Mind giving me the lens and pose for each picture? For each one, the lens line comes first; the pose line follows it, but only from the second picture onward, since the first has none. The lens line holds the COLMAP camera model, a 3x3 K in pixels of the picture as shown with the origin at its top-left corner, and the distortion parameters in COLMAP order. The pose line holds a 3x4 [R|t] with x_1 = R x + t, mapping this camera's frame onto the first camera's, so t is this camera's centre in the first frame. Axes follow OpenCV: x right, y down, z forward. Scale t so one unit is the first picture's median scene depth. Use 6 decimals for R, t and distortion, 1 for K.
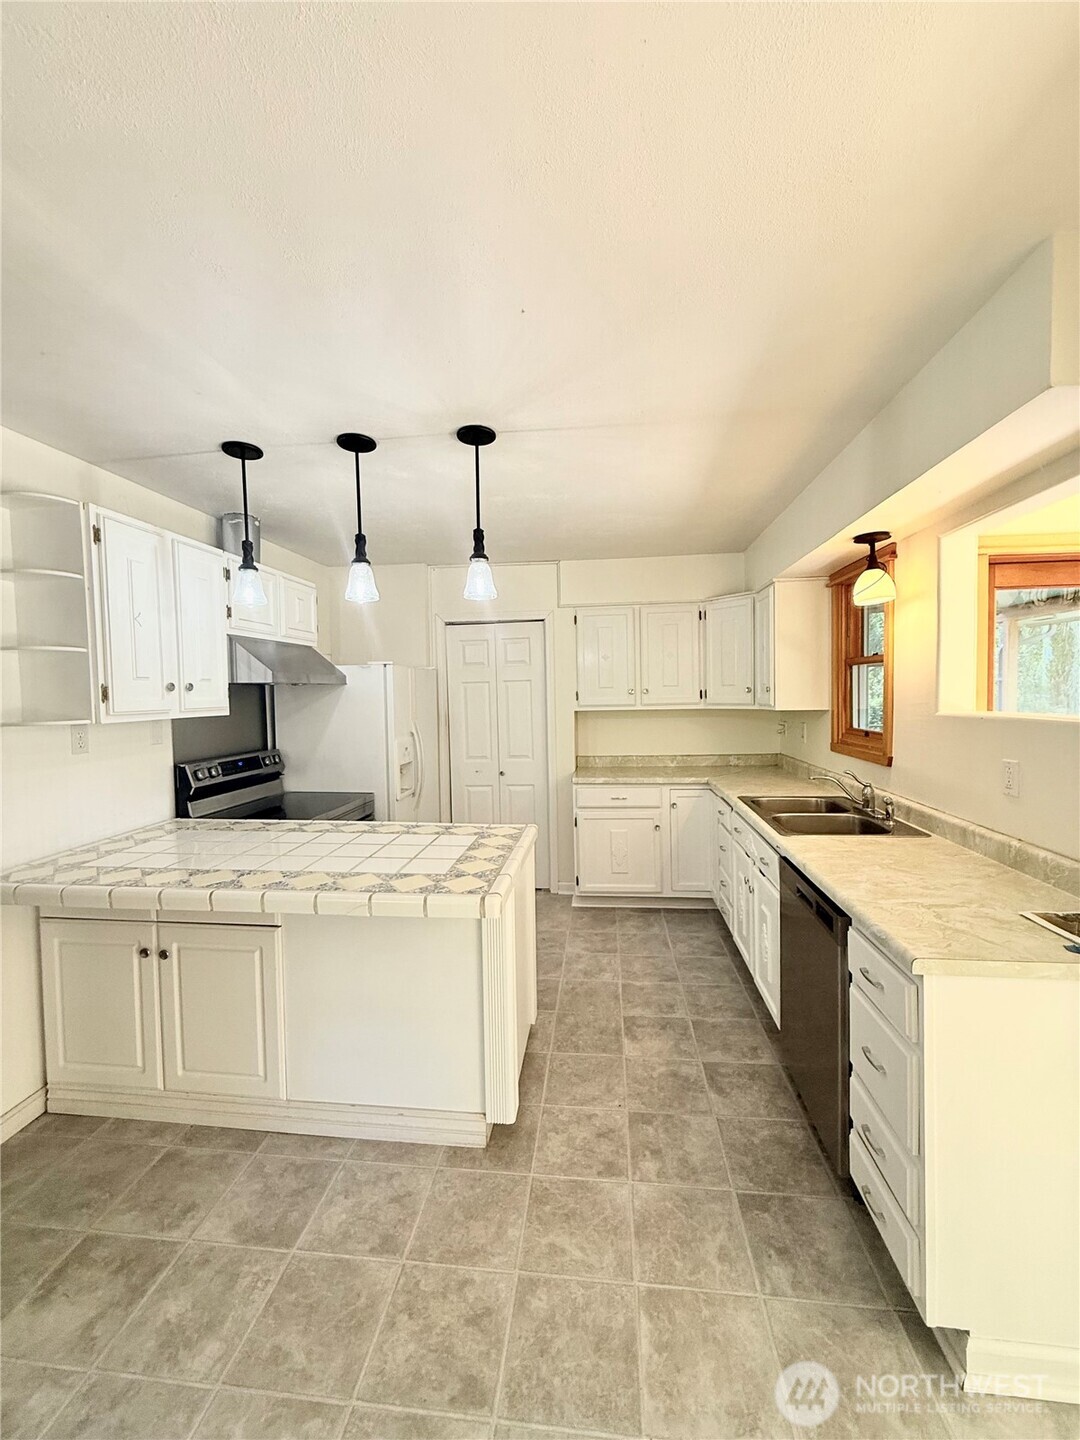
lens RADIAL K [[572.4, 0, 541.3], [0, 572.4, 715.8], [0, 0, 1]] dist [-0.001075, 0.000477]
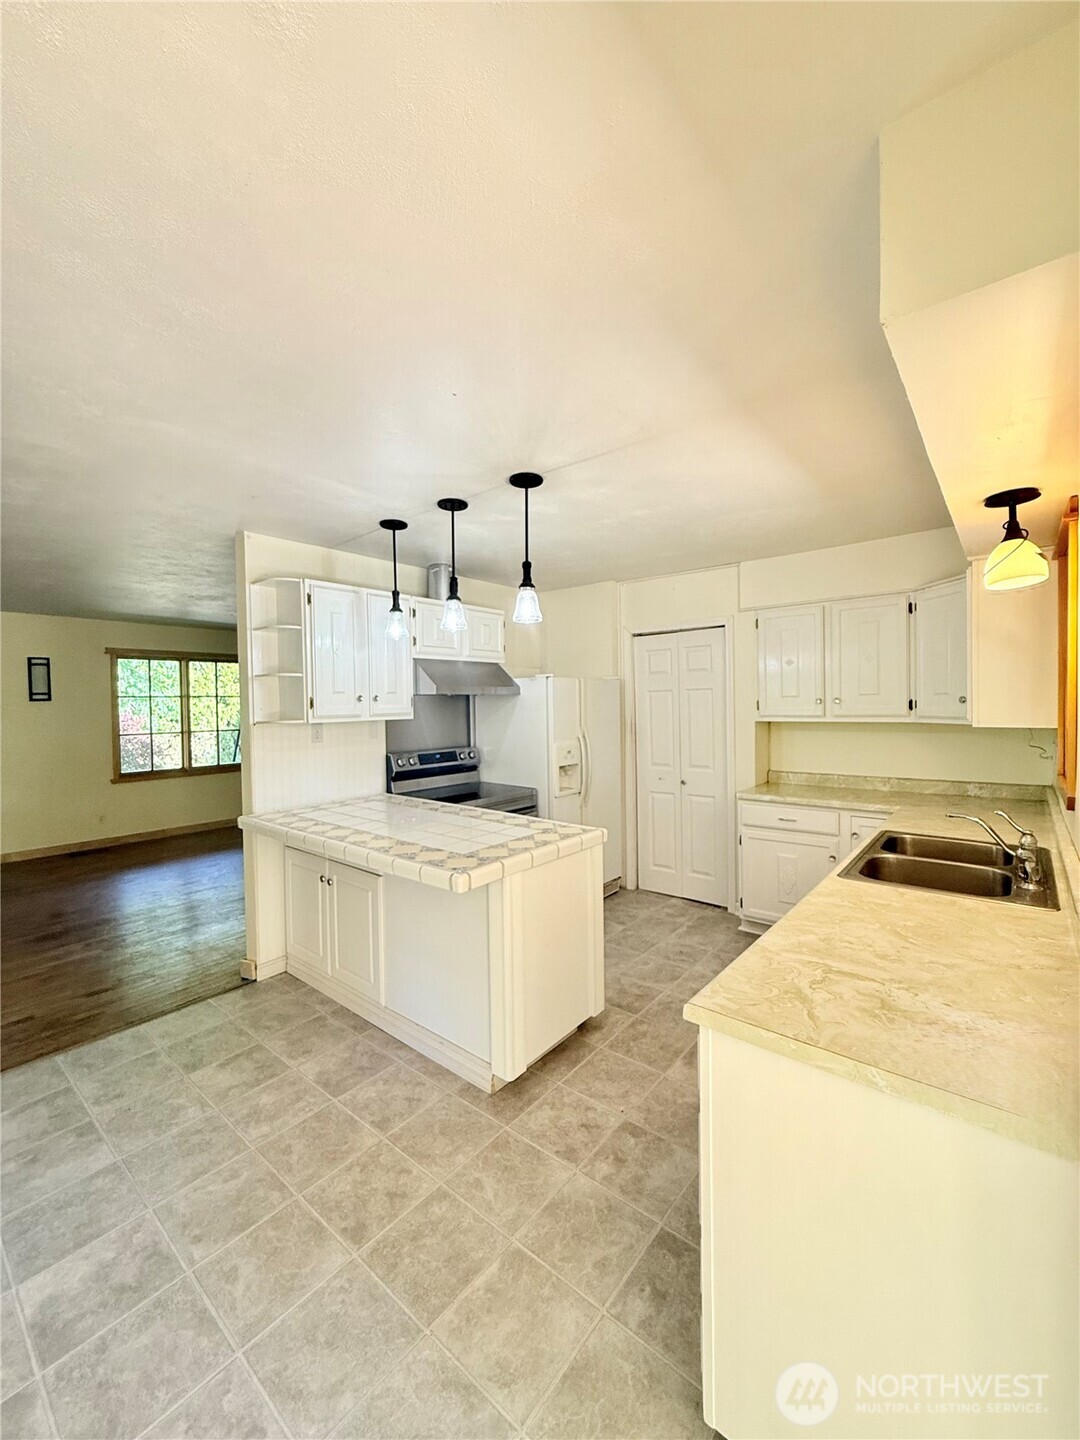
lens RADIAL K [[574.1, 0, 542.1], [0, 574.1, 716.0], [0, 0, 1]] dist [-0.001998, 0.000525]
pose [[0.839235, 0.018302, -0.543460, 0.579722], [-0.022778, 0.999739, -0.001507, -0.016767], [0.543291, 0.013644, 0.839434, 0.059923]]
